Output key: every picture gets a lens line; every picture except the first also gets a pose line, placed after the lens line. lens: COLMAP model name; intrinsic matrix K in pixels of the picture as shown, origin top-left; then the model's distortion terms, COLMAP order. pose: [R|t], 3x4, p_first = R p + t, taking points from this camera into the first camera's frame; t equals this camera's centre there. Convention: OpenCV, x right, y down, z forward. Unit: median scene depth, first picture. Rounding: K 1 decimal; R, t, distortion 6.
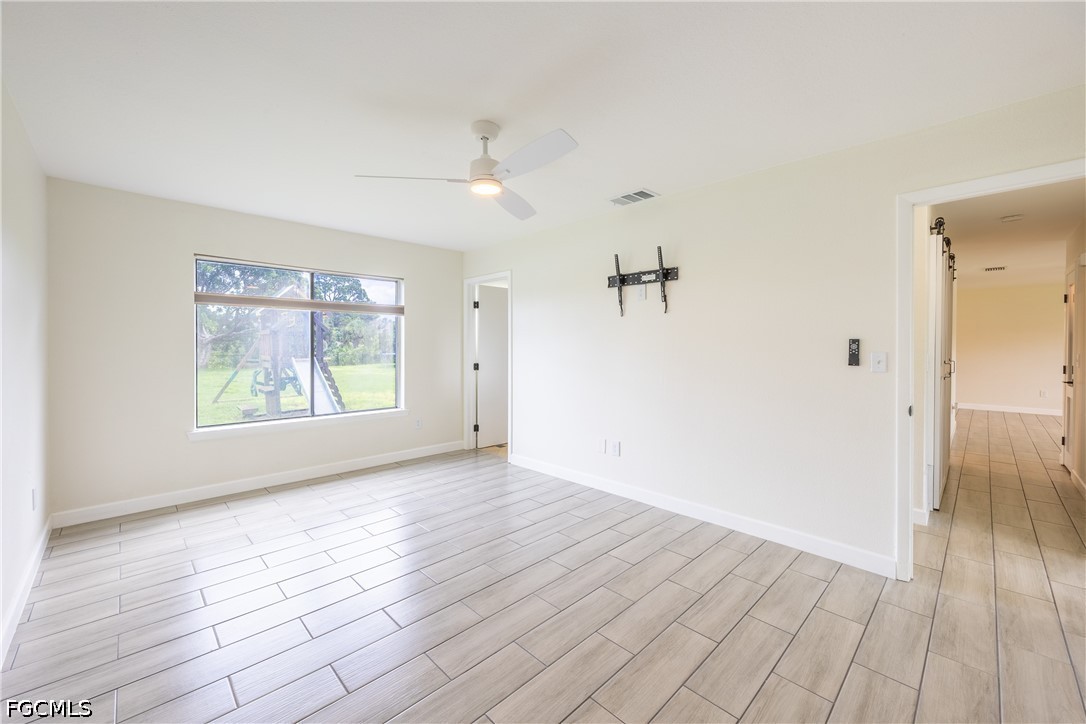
lens RADIAL K [[428.2, 0, 538.8], [0, 428.2, 355.7], [0, 0, 1]] dist [-0.001872, -0.000305]
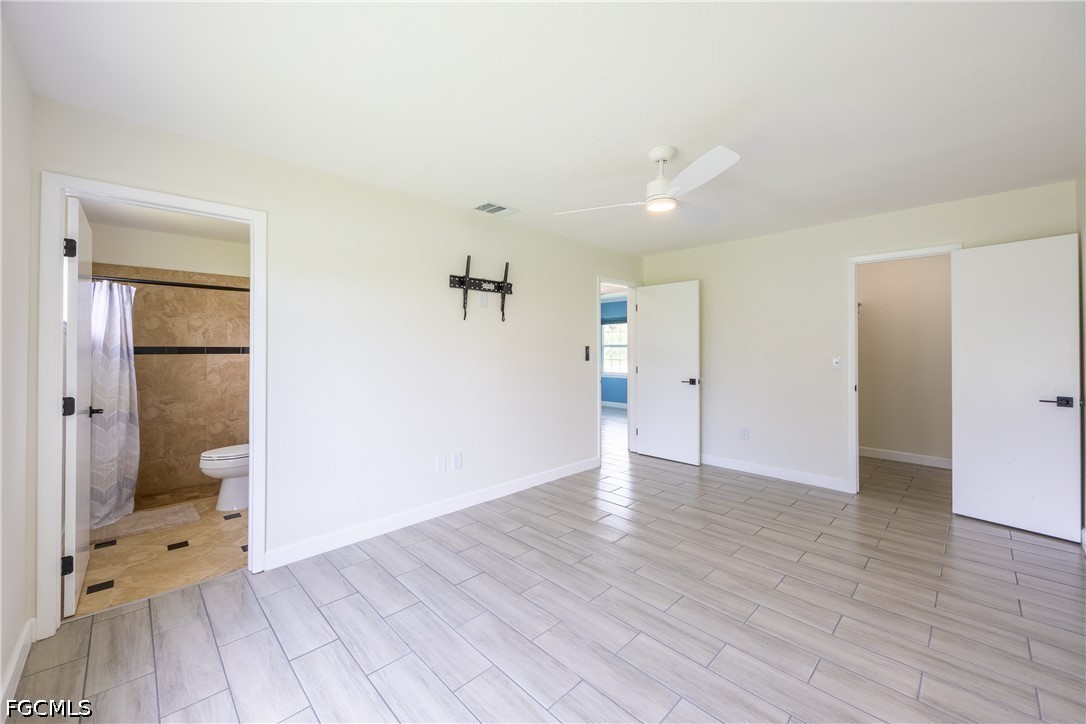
lens RADIAL K [[428.2, 0, 538.8], [0, 428.2, 355.7], [0, 0, 1]] dist [-0.001872, -0.000305]
pose [[0.004893, -0.015488, 0.999868, -0.831170], [0.024782, 0.999575, 0.015362, -0.024905], [-0.999681, 0.024704, 0.005275, 0.902058]]
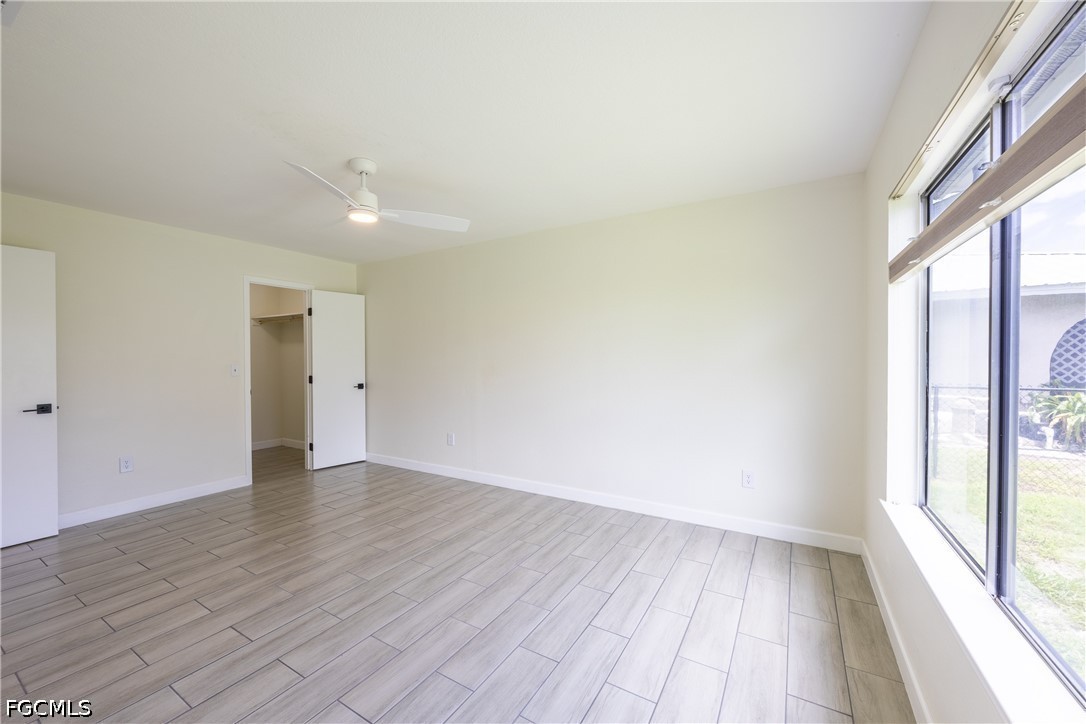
lens RADIAL K [[419.3, 0, 526.5], [0, 419.3, 358.7], [0, 0, 1]] dist [-0.002388, 0.000082]
pose [[-0.973028, 0.002934, -0.230667, -0.194668], [-0.003435, 0.999624, 0.027205, -0.037160], [0.230661, 0.027263, -0.972652, 1.504960]]
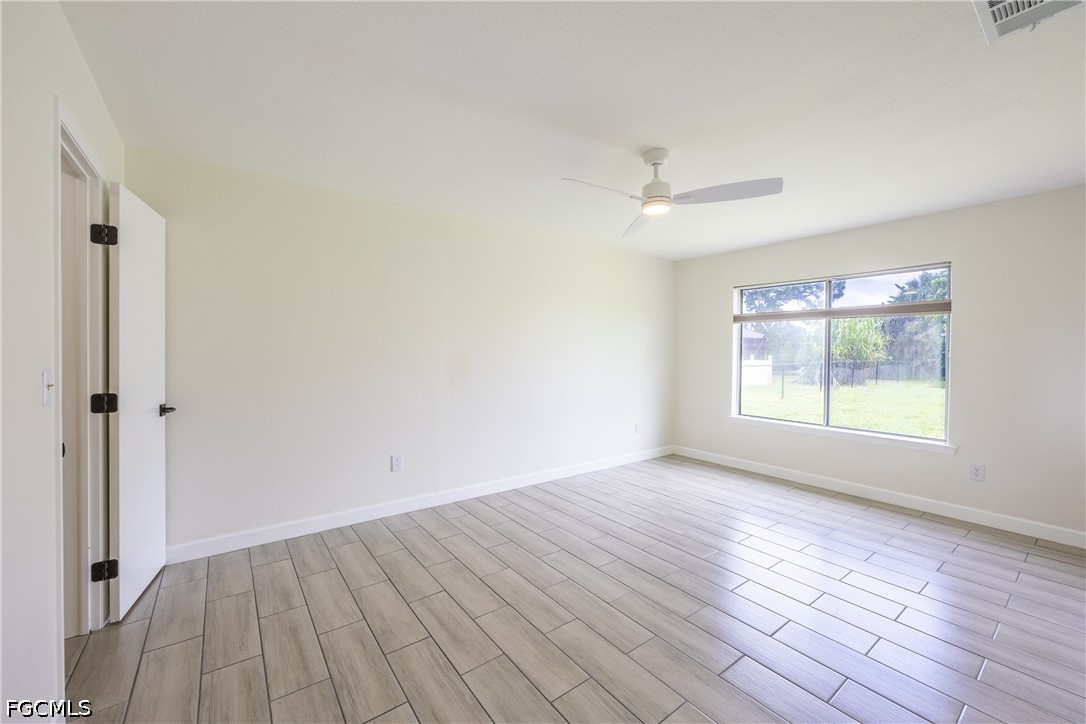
lens RADIAL K [[437.2, 0, 535.2], [0, 437.2, 351.9], [0, 0, 1]] dist [-0.000244, 0.000003]
pose [[-0.142075, -0.005349, -0.989842, 0.710067], [-0.031829, 0.999493, -0.000832, -0.008577], [0.989344, 0.031388, -0.142173, 0.593105]]
